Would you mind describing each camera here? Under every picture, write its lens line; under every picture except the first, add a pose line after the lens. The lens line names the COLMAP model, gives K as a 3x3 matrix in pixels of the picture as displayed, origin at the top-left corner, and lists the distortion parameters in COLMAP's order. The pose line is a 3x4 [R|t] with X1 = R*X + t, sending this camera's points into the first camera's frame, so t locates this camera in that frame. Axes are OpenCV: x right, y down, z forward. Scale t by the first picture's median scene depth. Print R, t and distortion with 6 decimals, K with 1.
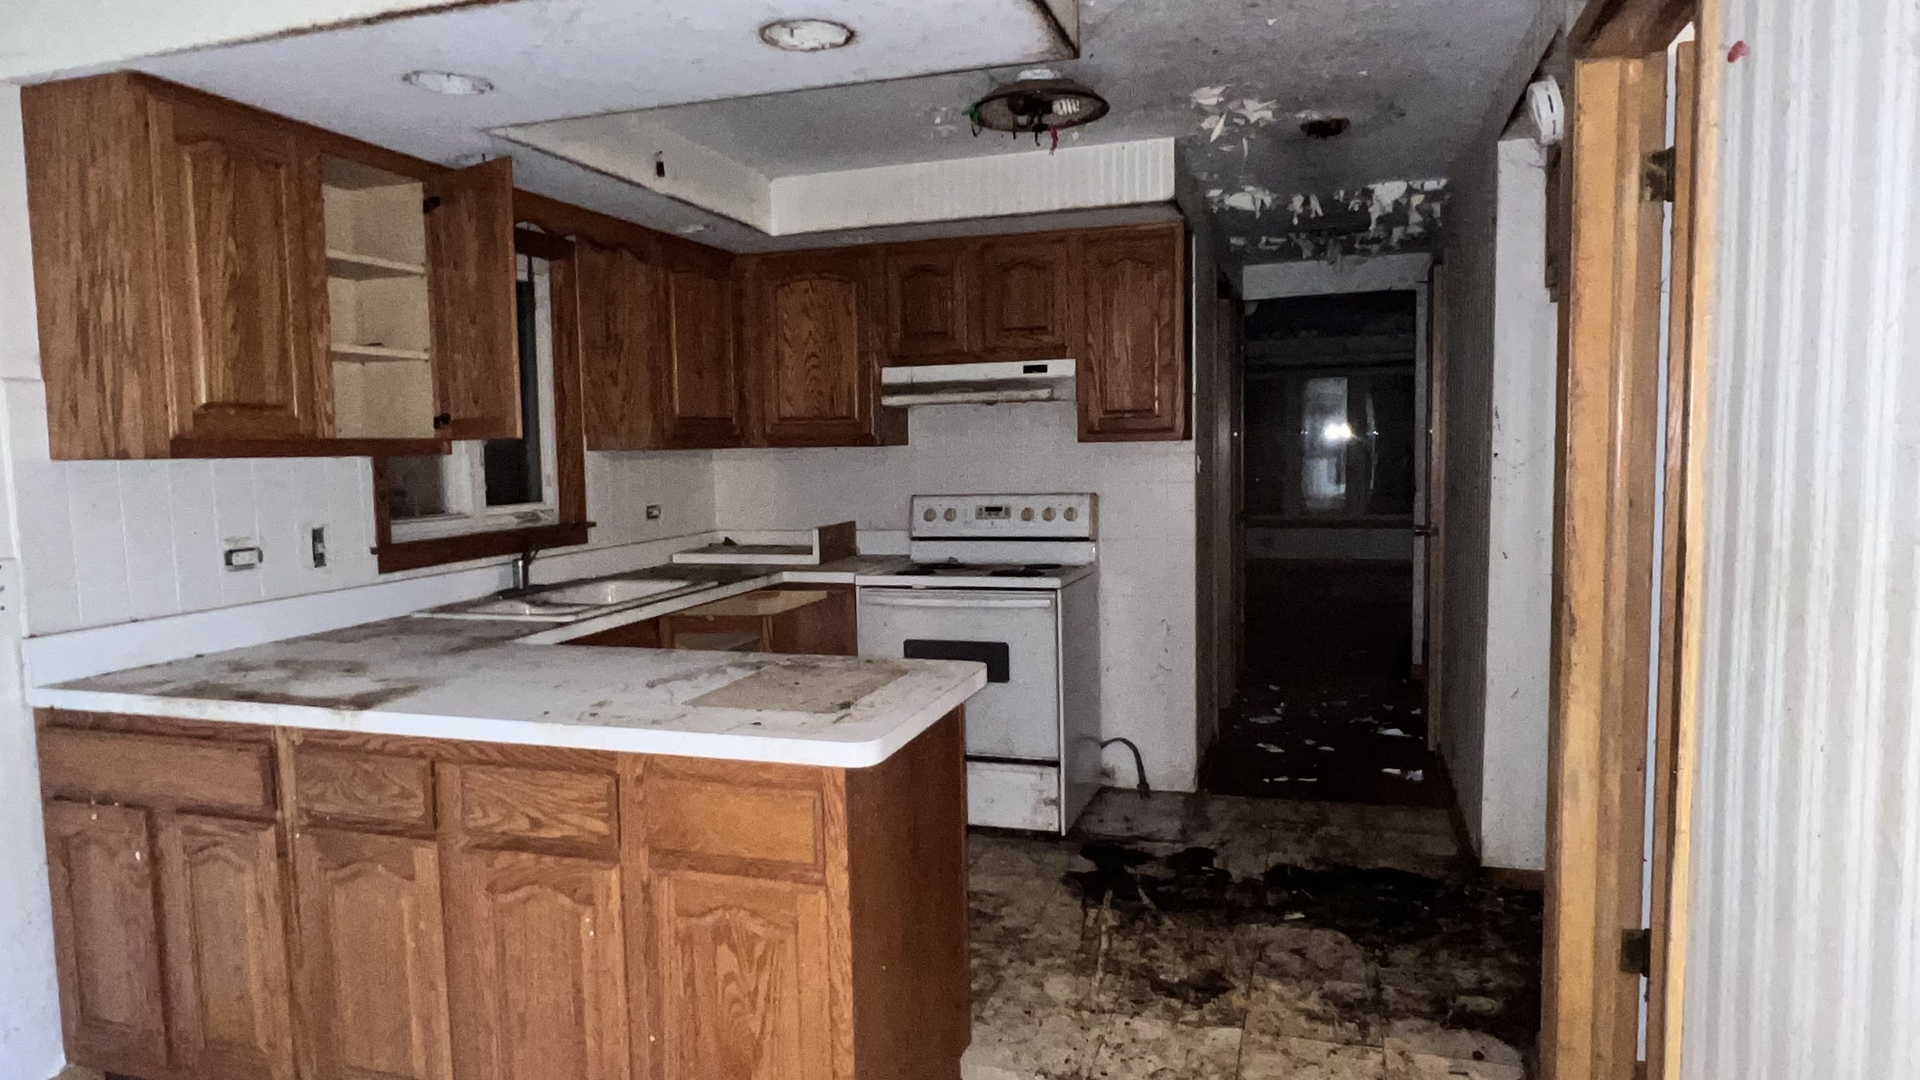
lens RADIAL K [[1149.6, 0, 958.8], [0, 1149.6, 535.0], [0, 0, 1]] dist [0.006585, 0.001763]
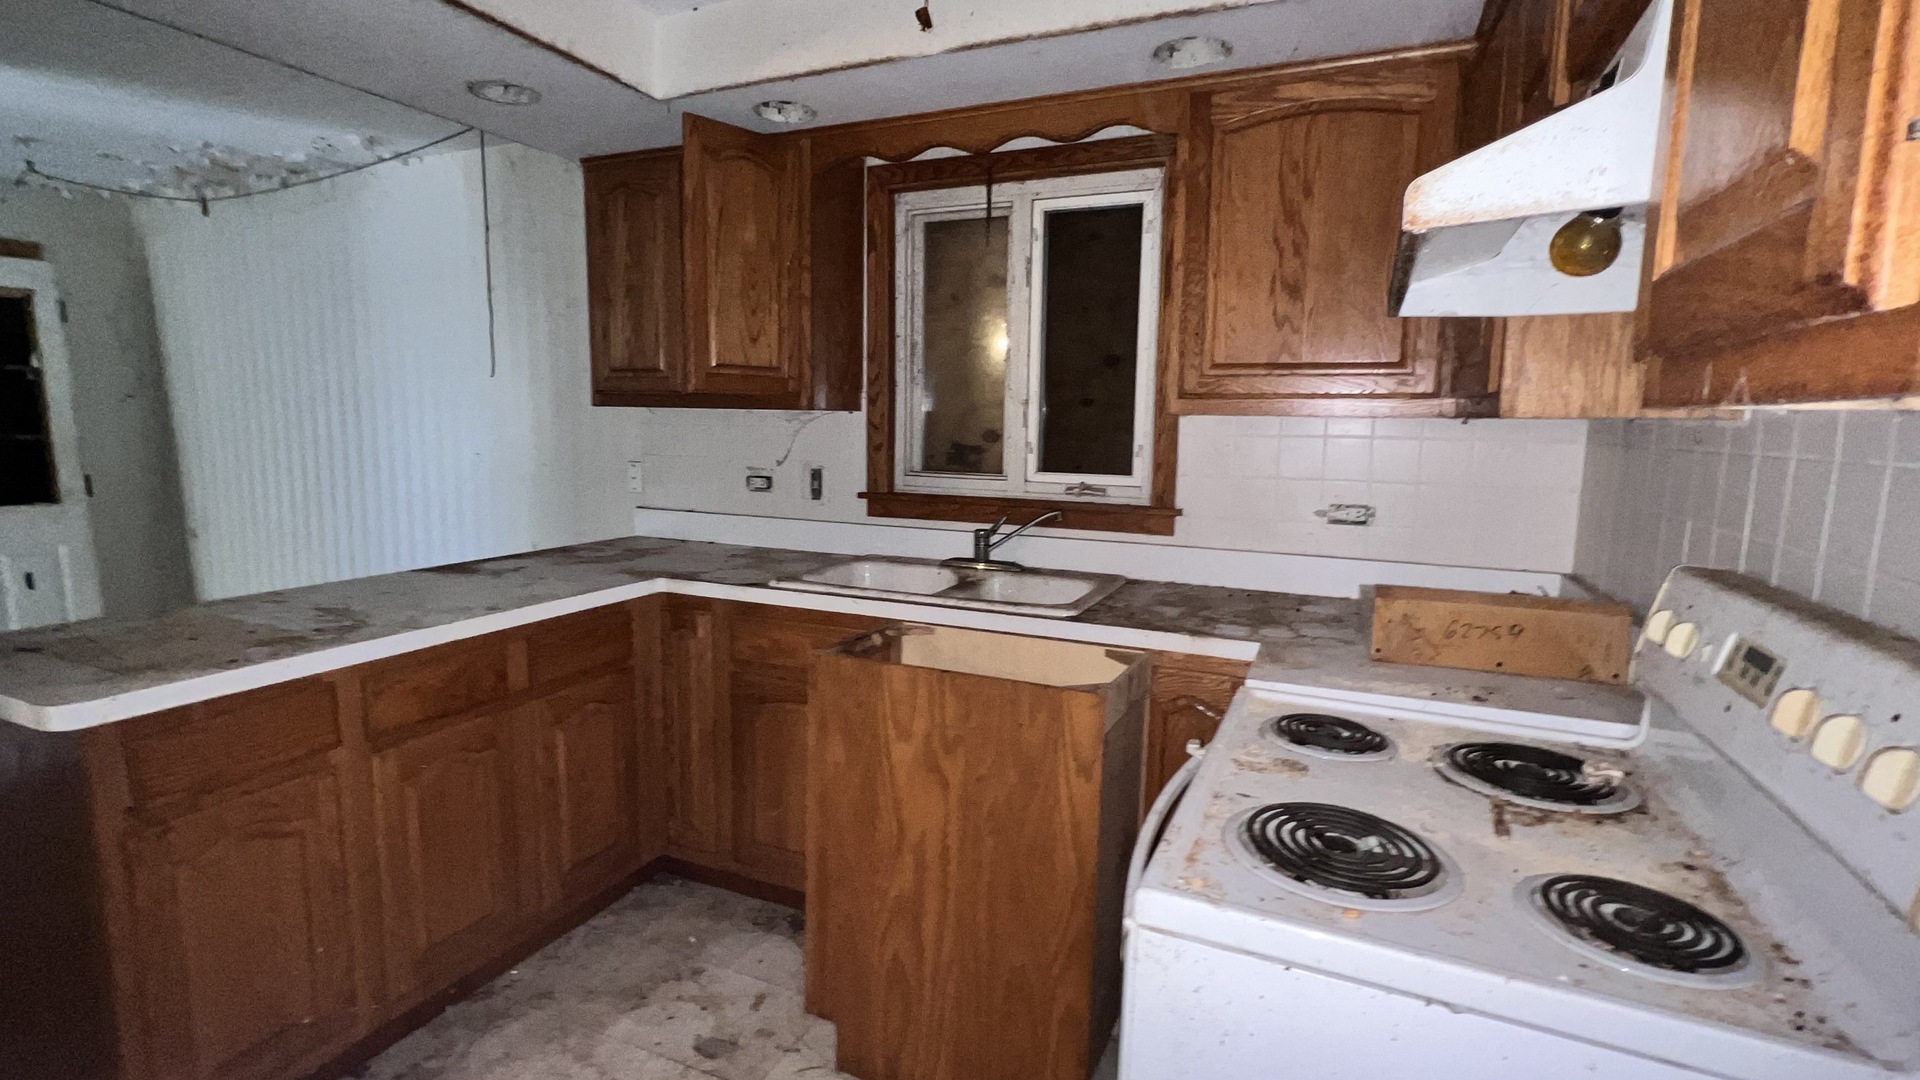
lens RADIAL K [[940.1, 0, 951.8], [0, 940.1, 545.7], [0, 0, 1]] dist [-0.000224, -0.000089]
pose [[-0.102052, 0.161429, -0.981594, 0.388503], [-0.091468, 0.981043, 0.170847, -0.101198], [0.990565, 0.107219, -0.085352, 1.158578]]
